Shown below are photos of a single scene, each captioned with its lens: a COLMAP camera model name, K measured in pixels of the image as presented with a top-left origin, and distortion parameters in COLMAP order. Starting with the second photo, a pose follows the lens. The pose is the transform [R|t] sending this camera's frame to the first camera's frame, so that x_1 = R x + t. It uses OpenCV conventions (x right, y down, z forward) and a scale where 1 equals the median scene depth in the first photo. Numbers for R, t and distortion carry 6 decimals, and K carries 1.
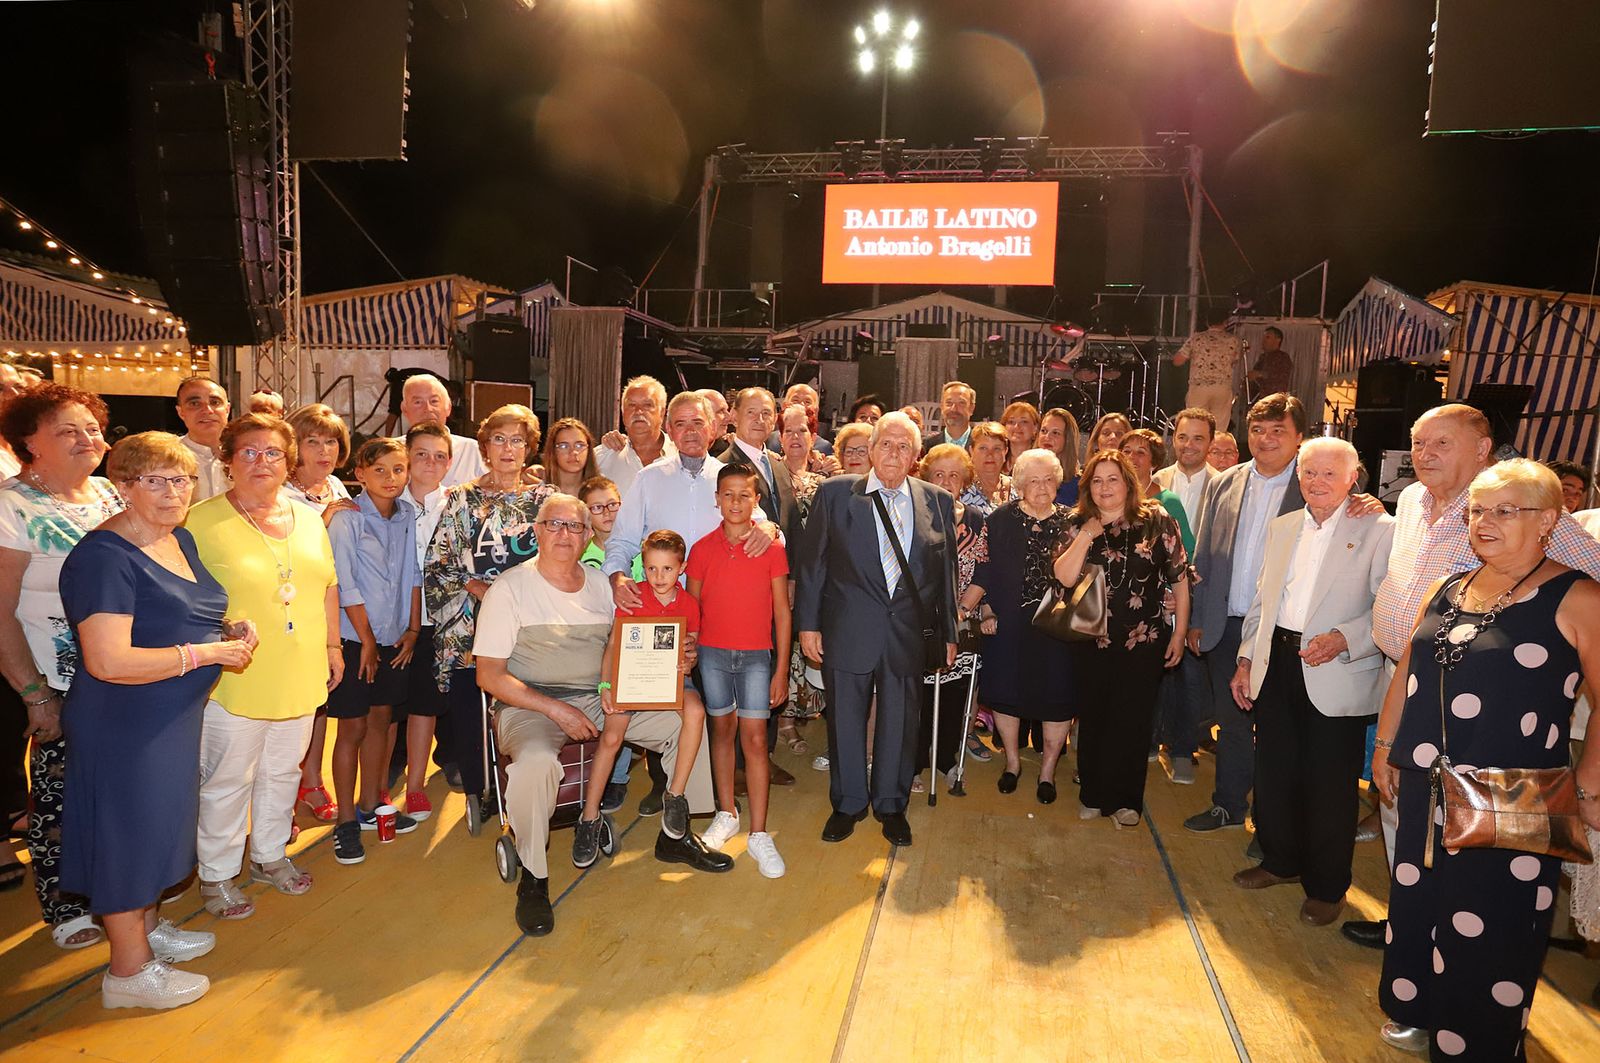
lens RADIAL K [[858.6, 0, 800.0], [0, 858.6, 531.5], [0, 0, 1]] dist [-0.061391, 0.036846]
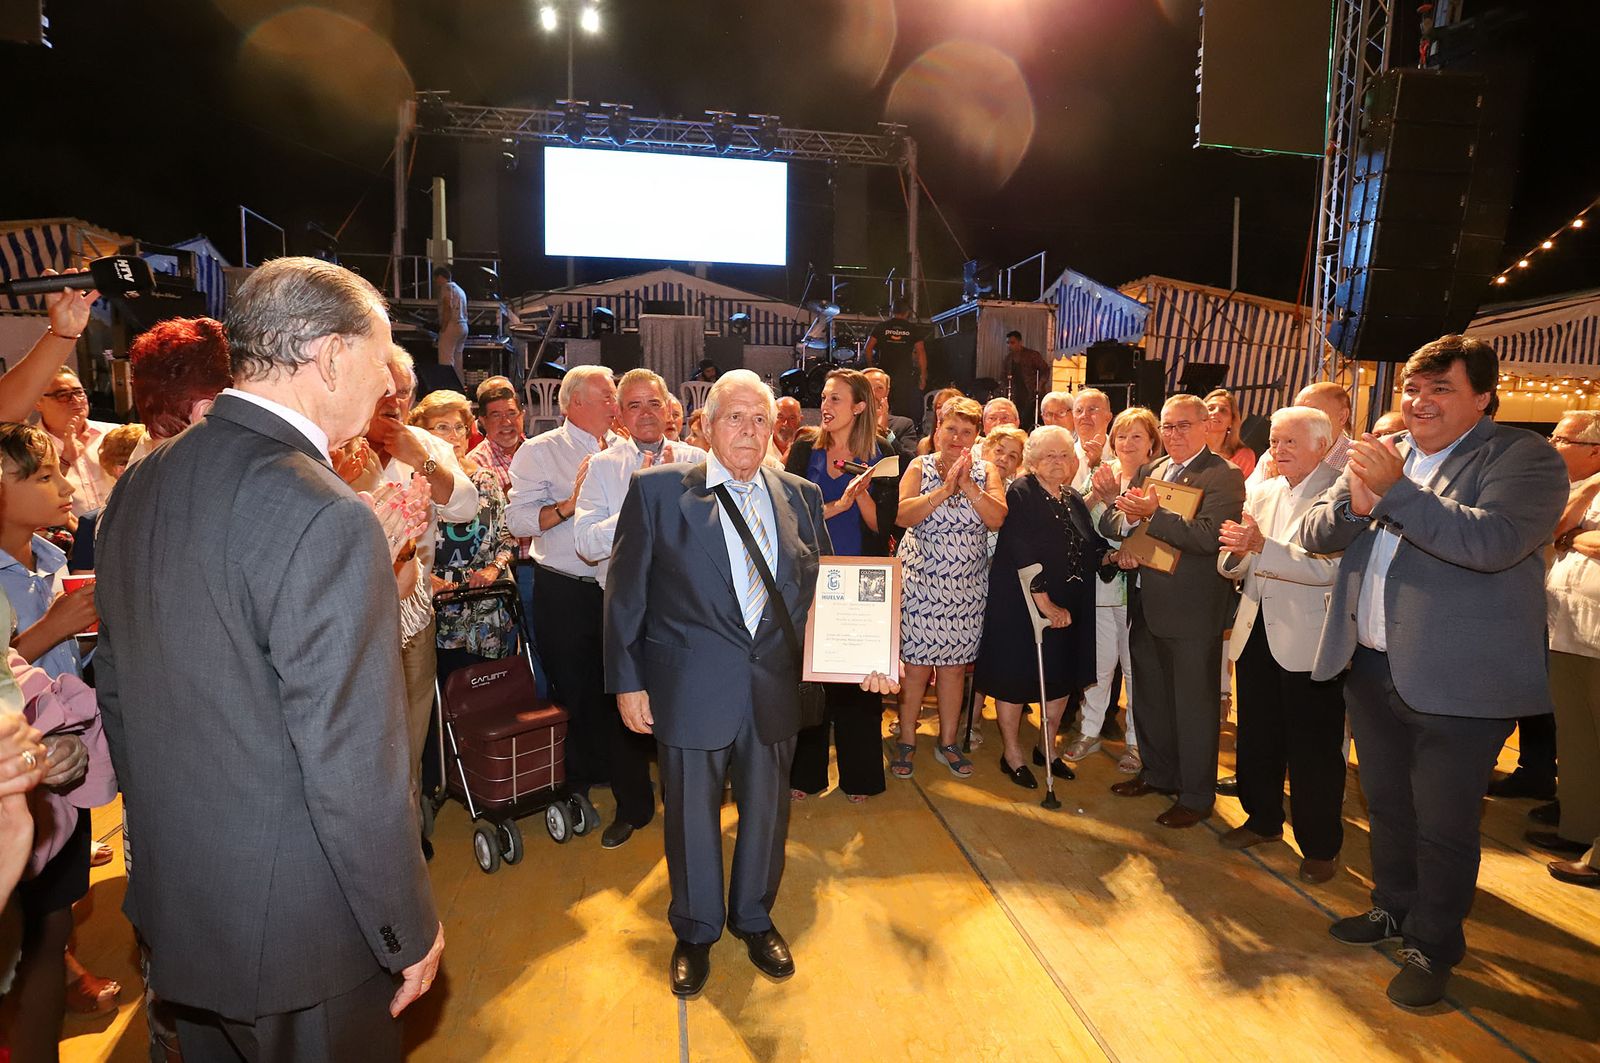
lens RADIAL K [[858.6, 0, 800.0], [0, 858.6, 531.5], [0, 0, 1]] dist [-0.061391, 0.036846]
pose [[0.926951, -0.068737, 0.368831, -0.088503], [0.060599, 0.997596, 0.033619, -0.006313], [-0.370255, -0.008813, 0.928888, 0.048118]]
